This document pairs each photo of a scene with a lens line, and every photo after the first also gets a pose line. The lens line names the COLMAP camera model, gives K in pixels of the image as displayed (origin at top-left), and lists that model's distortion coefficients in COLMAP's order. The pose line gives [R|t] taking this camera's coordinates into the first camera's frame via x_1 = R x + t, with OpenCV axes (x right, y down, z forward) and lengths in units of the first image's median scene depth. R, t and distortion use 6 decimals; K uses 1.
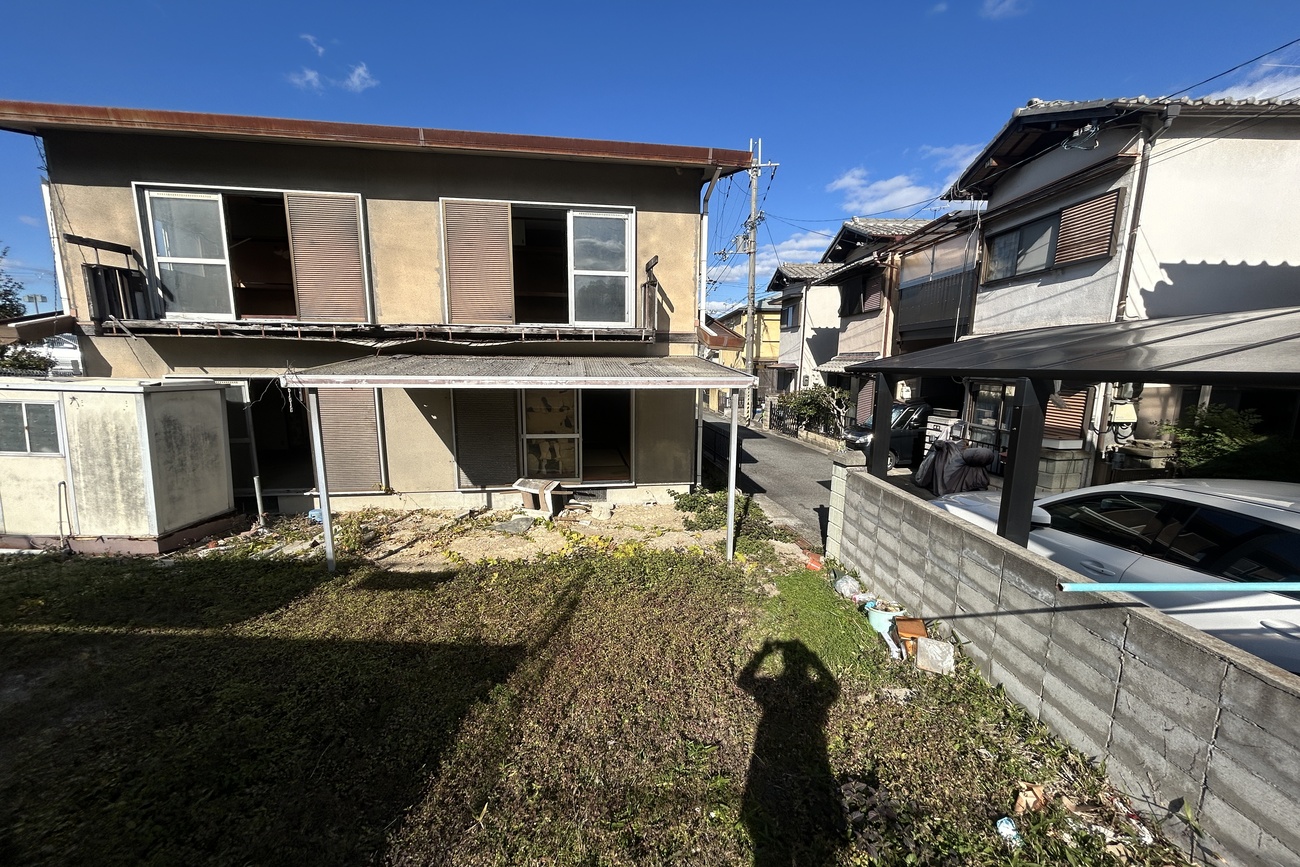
lens RADIAL K [[520.8, 0, 655.0], [0, 520.8, 443.6], [0, 0, 1]] dist [0.002177, -0.000091]
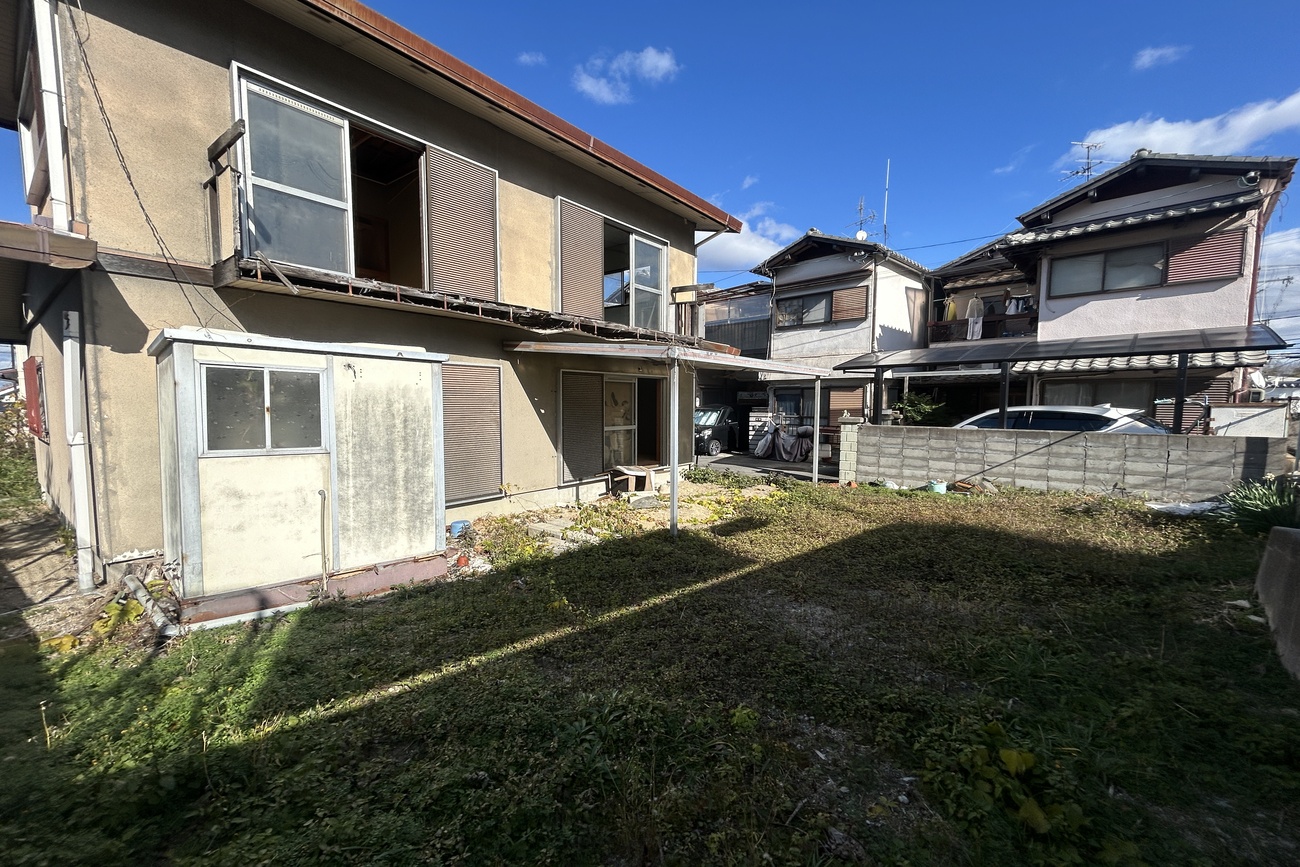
lens RADIAL K [[521.6, 0, 650.0], [0, 521.6, 433.5], [0, 0, 1]] dist [-0.000768, 0.000302]
pose [[0.722604, -0.049848, 0.689462, -1.263438], [0.112733, 0.992542, -0.046391, 0.076843], [-0.682008, 0.111247, 0.722834, 0.229988]]
